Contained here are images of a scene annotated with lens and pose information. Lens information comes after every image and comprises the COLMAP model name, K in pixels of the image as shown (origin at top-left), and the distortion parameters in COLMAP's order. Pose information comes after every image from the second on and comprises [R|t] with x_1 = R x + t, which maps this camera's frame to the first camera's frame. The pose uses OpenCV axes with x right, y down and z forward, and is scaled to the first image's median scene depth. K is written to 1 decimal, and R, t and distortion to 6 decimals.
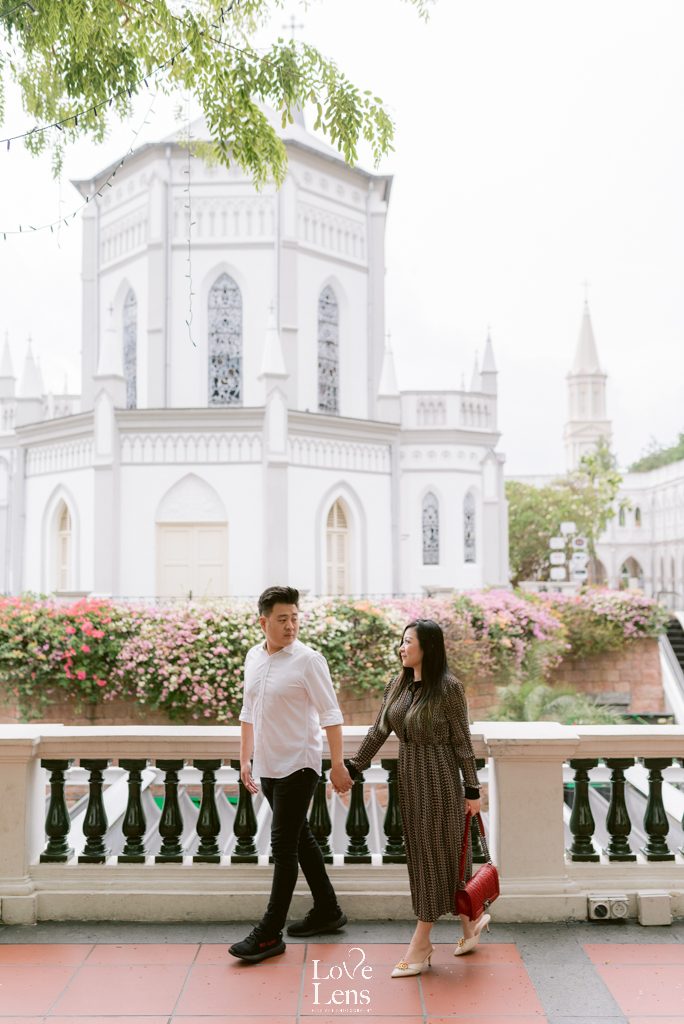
lens RADIAL K [[1025.2, 0, 347.9], [0, 1025.2, 510.7], [0, 0, 1]] dist [0.004966, -0.000017]
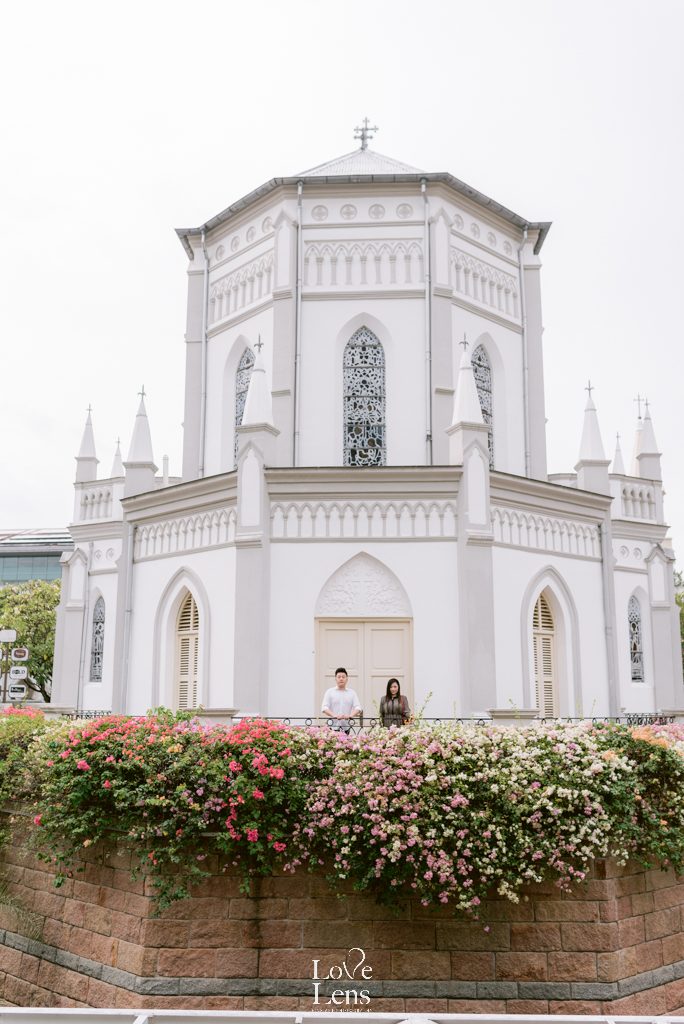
lens RADIAL K [[999.6, 0, 336.5], [0, 999.6, 511.9], [0, 0, 1]] dist [0.005202, -0.001519]
pose [[0.999628, 0.005261, -0.026773, -0.152808], [-0.008480, 0.992548, -0.121557, 0.023503], [0.025934, 0.121739, 0.992223, 0.261825]]
